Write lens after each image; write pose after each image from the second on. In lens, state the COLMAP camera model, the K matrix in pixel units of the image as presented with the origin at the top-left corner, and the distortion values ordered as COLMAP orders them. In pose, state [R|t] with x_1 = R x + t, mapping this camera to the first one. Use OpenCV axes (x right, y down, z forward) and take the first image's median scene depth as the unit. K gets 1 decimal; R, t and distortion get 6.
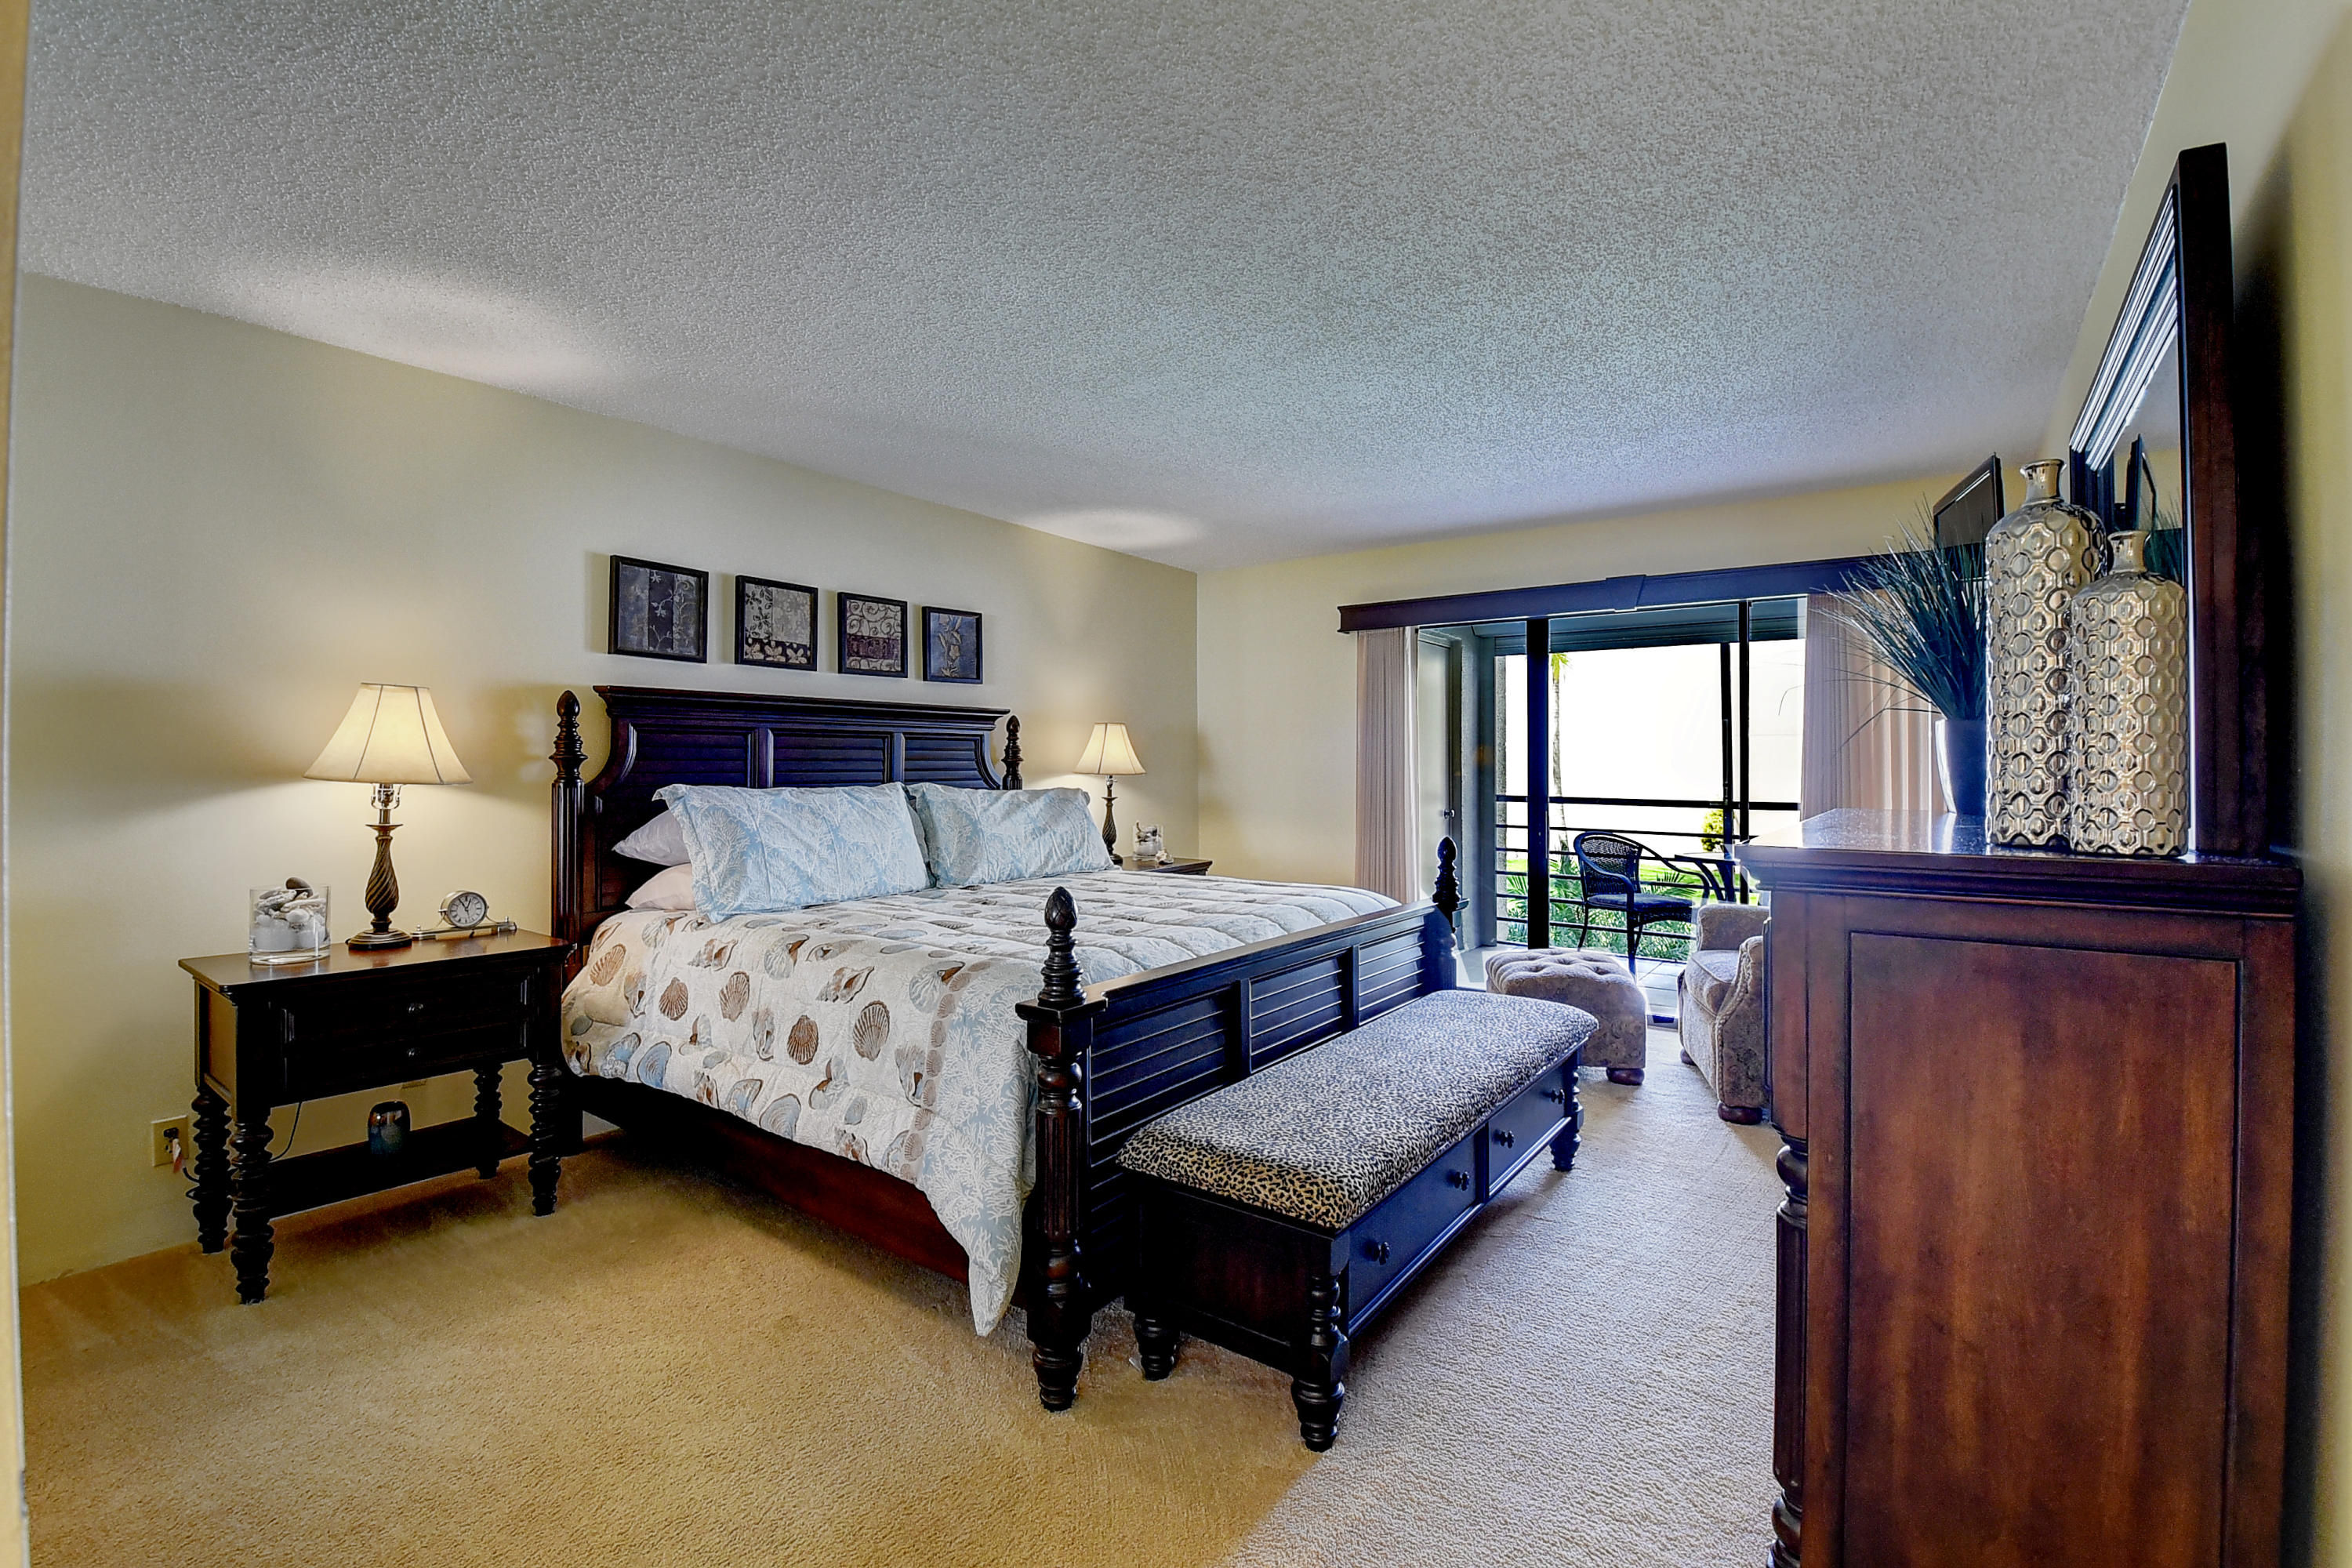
lens RADIAL K [[1035.6, 0, 1169.3], [0, 1035.6, 758.6], [0, 0, 1]] dist [0.020960, -0.036134]
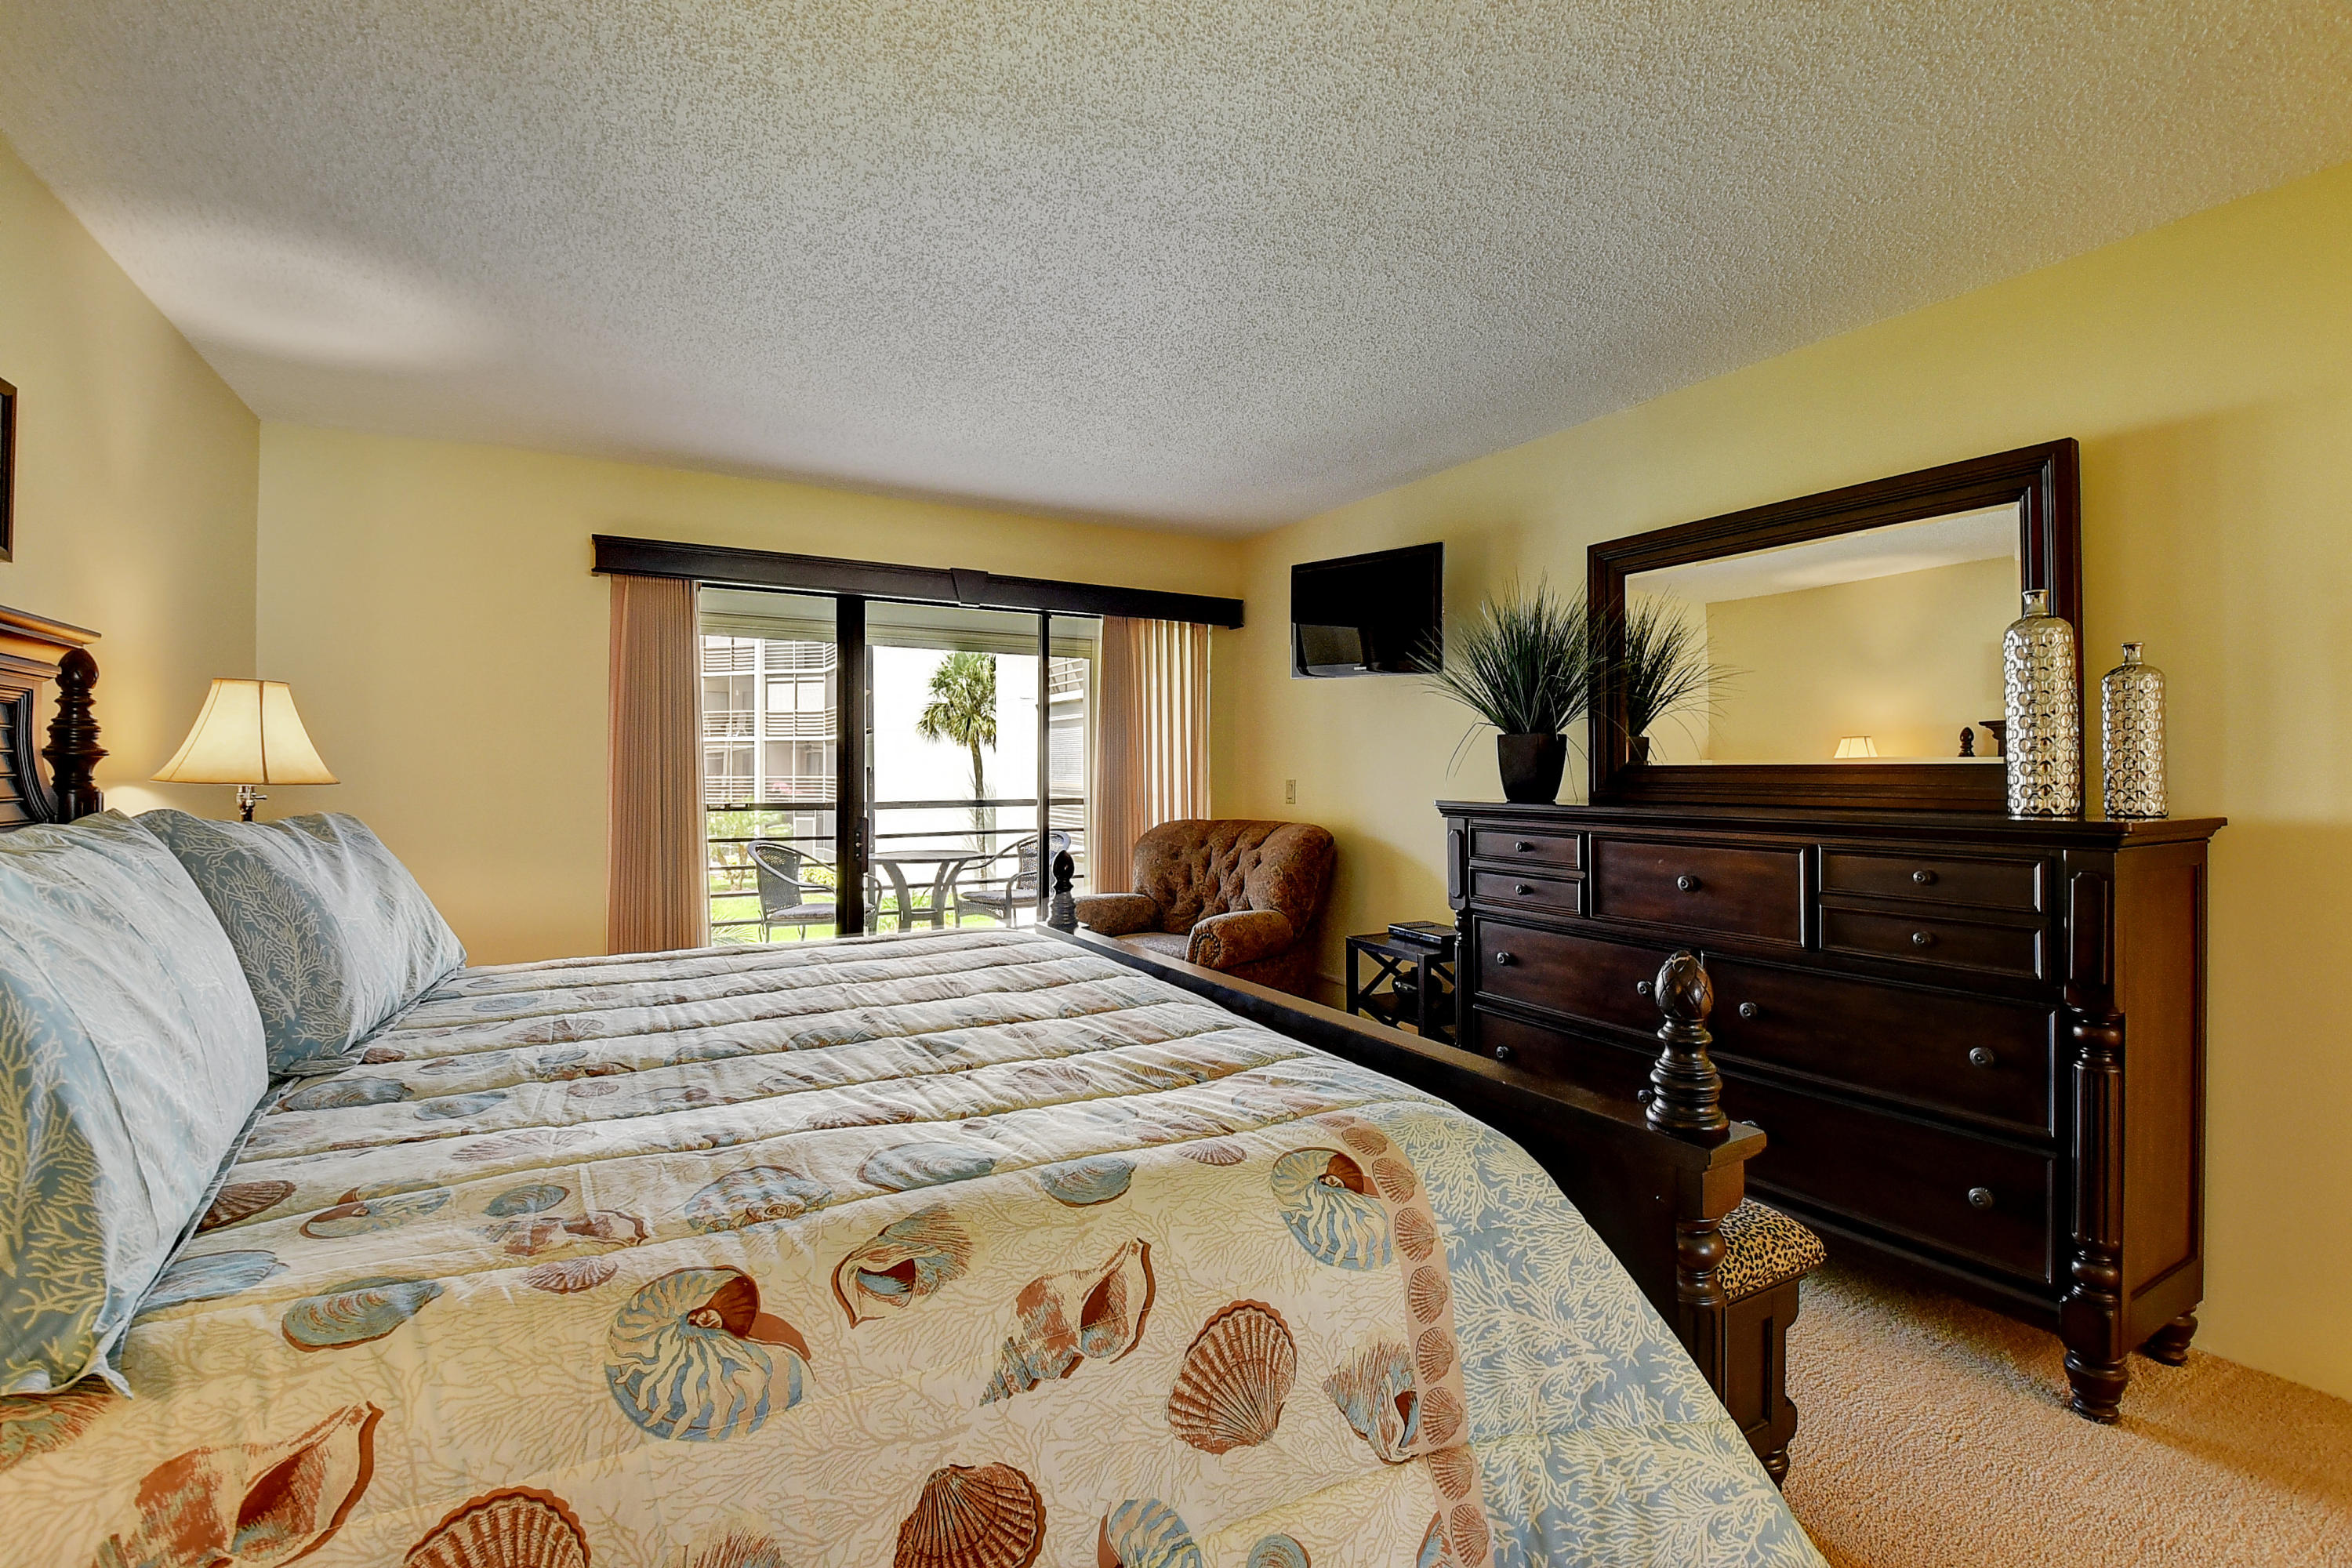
lens RADIAL K [[1035.6, 0, 1169.3], [0, 1035.6, 758.6], [0, 0, 1]] dist [0.020960, -0.036134]
pose [[0.423133, 0.007560, 0.906036, -0.338664], [-0.006016, 0.999967, -0.005535, 0.003502], [-0.906048, -0.003109, 0.423164, 0.413044]]
